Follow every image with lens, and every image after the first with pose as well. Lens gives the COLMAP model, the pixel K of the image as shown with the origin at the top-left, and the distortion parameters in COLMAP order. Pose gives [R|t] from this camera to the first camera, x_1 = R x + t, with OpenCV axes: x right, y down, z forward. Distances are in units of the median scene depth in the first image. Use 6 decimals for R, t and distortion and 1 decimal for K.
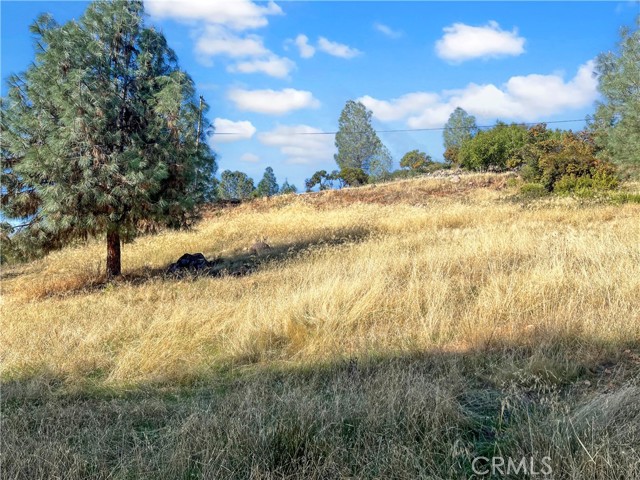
lens RADIAL K [[481.0, 0, 319.3], [0, 481.0, 226.1], [0, 0, 1]] dist [0.058795, -0.082572]
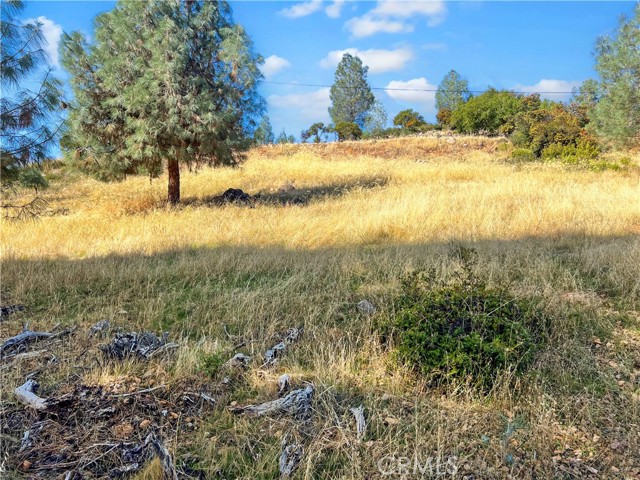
lens RADIAL K [[481.0, 0, 319.3], [0, 481.0, 226.1], [0, 0, 1]] dist [0.058795, -0.082572]
pose [[0.996622, 0.062508, 0.053276, -0.060876], [-0.067296, 0.993352, 0.093403, 0.012935], [-0.047083, -0.096672, 0.994202, -0.079836]]
